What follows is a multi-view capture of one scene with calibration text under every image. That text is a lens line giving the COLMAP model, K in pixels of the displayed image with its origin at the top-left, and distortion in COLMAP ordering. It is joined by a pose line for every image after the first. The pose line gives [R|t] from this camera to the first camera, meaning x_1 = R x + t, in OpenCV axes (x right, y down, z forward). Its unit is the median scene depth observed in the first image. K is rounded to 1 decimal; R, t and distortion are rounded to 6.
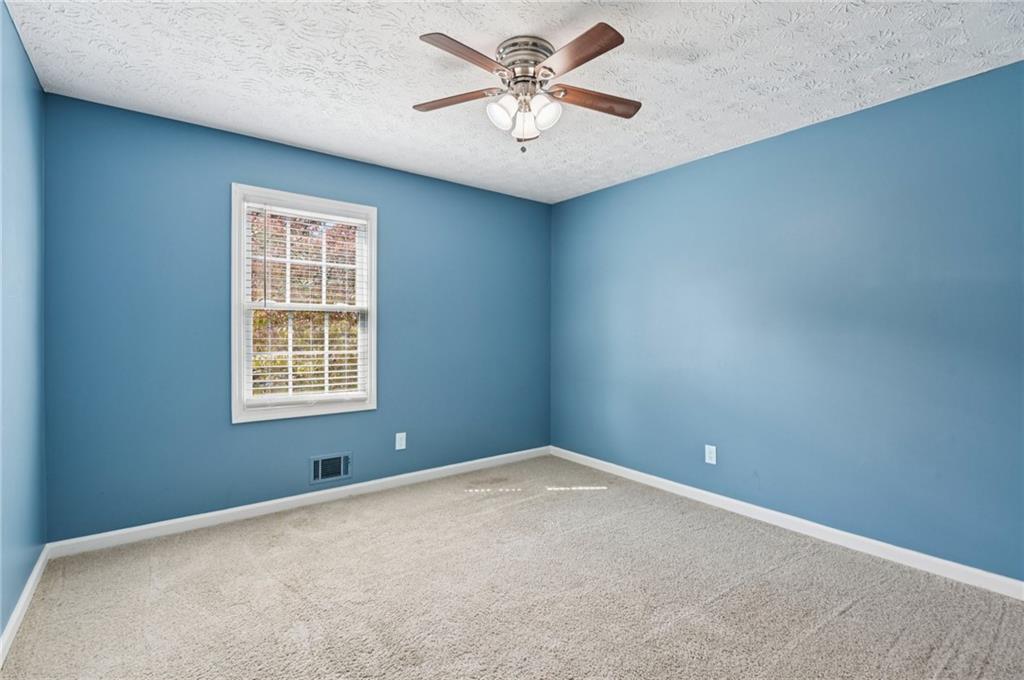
lens RADIAL K [[478.1, 0, 510.5], [0, 478.1, 331.7], [0, 0, 1]] dist [-0.013716, -0.001041]
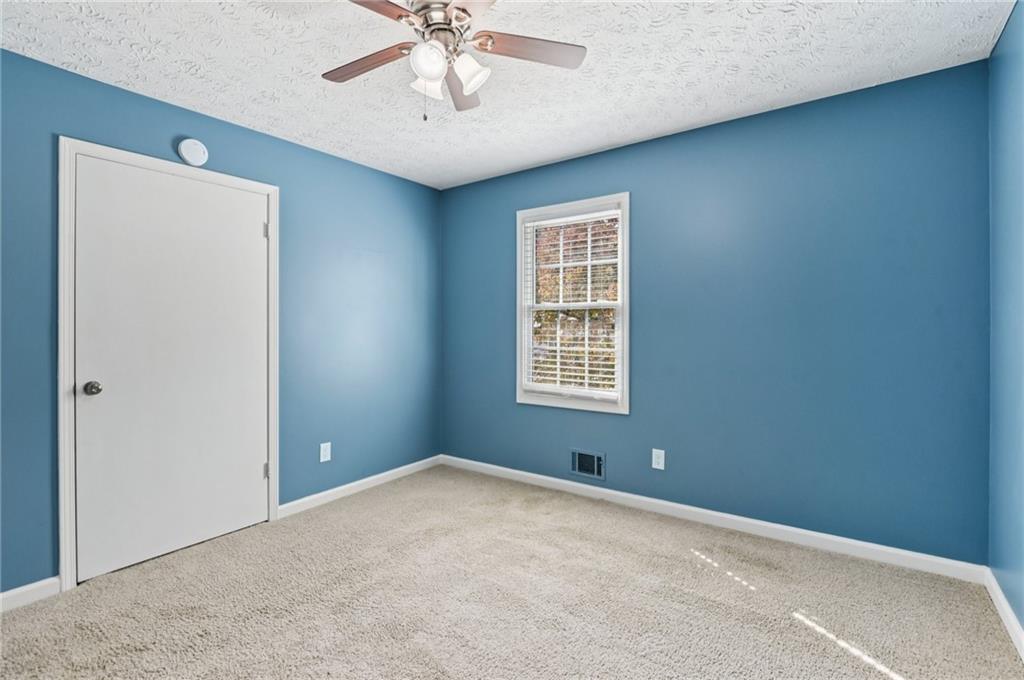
lens RADIAL K [[474.1, 0, 509.5], [0, 474.1, 325.3], [0, 0, 1]] dist [-0.002583, -0.000516]
pose [[0.276791, -0.008150, -0.960895, 0.542569], [0.007100, 0.999954, -0.006436, -0.002699], [0.960904, -0.005041, 0.276837, 0.562135]]
